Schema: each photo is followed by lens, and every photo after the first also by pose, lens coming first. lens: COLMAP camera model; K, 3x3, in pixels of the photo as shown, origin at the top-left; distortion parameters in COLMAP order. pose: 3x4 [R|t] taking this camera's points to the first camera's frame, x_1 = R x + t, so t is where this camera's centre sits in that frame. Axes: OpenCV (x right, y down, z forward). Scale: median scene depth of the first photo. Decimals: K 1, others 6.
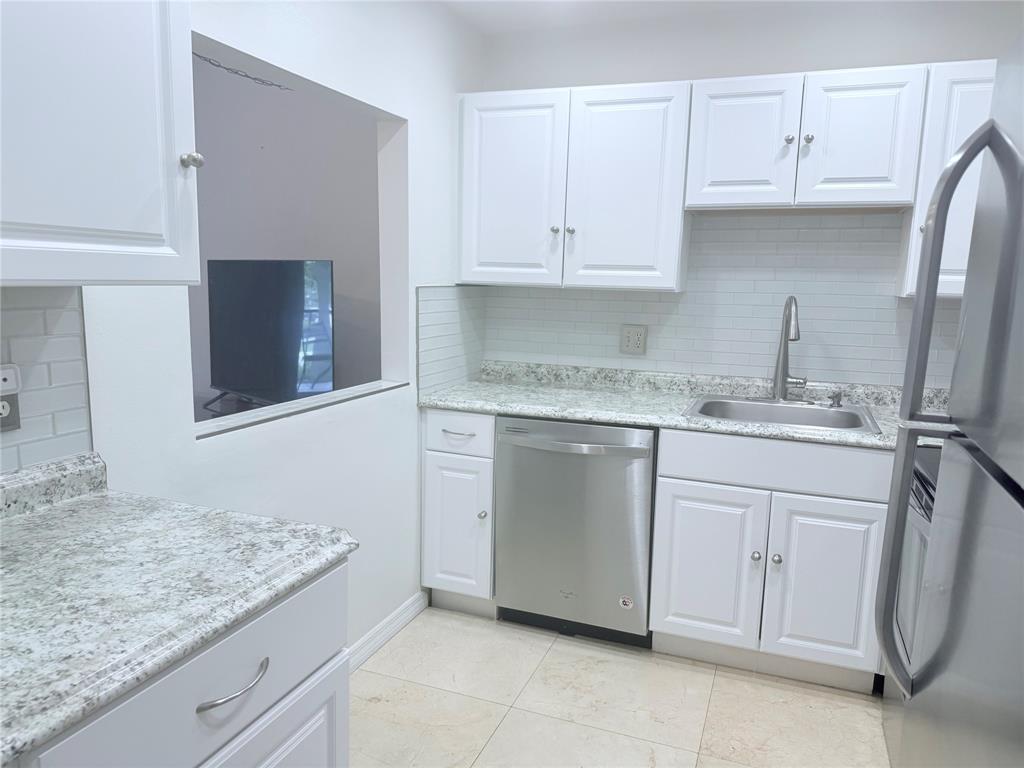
lens RADIAL K [[716.8, 0, 512.0], [0, 716.8, 384.0], [0, 0, 1]] dist [0.048924, -0.092948]
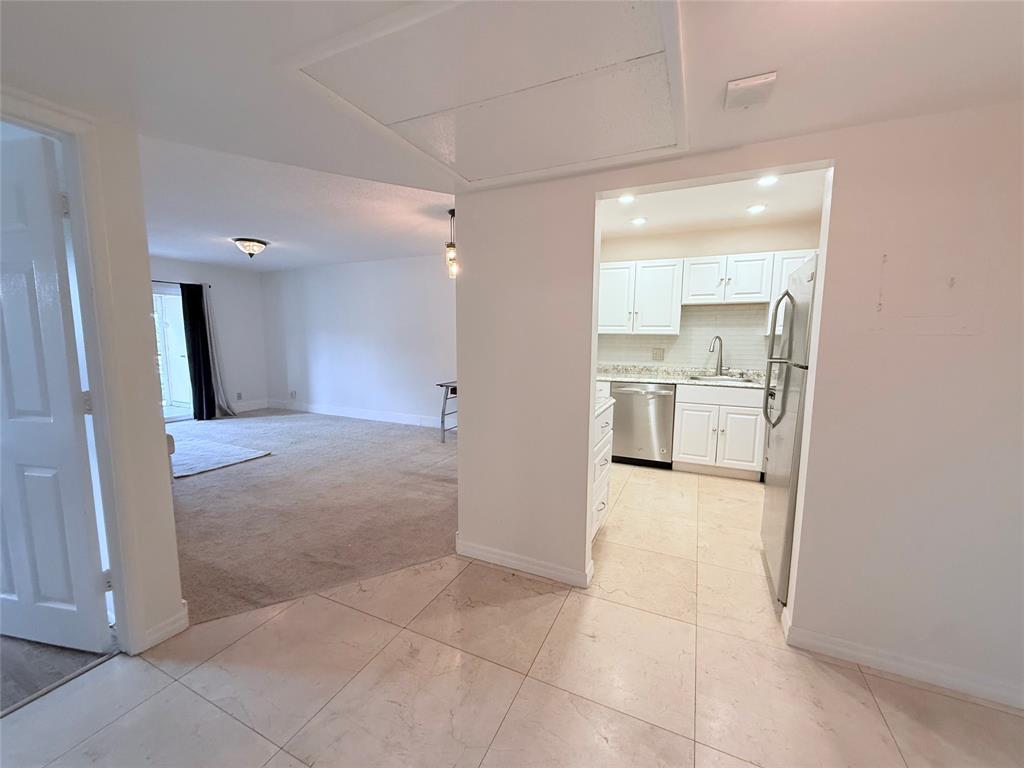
lens RADIAL K [[408.0, 0, 509.4], [0, 408.0, 378.1], [0, 0, 1]] dist [0.000140, -0.000011]
pose [[0.997787, -0.007382, -0.066073, -0.326025], [0.004402, 0.998971, -0.045142, 0.105007], [0.066338, 0.044751, 0.996793, -0.591920]]
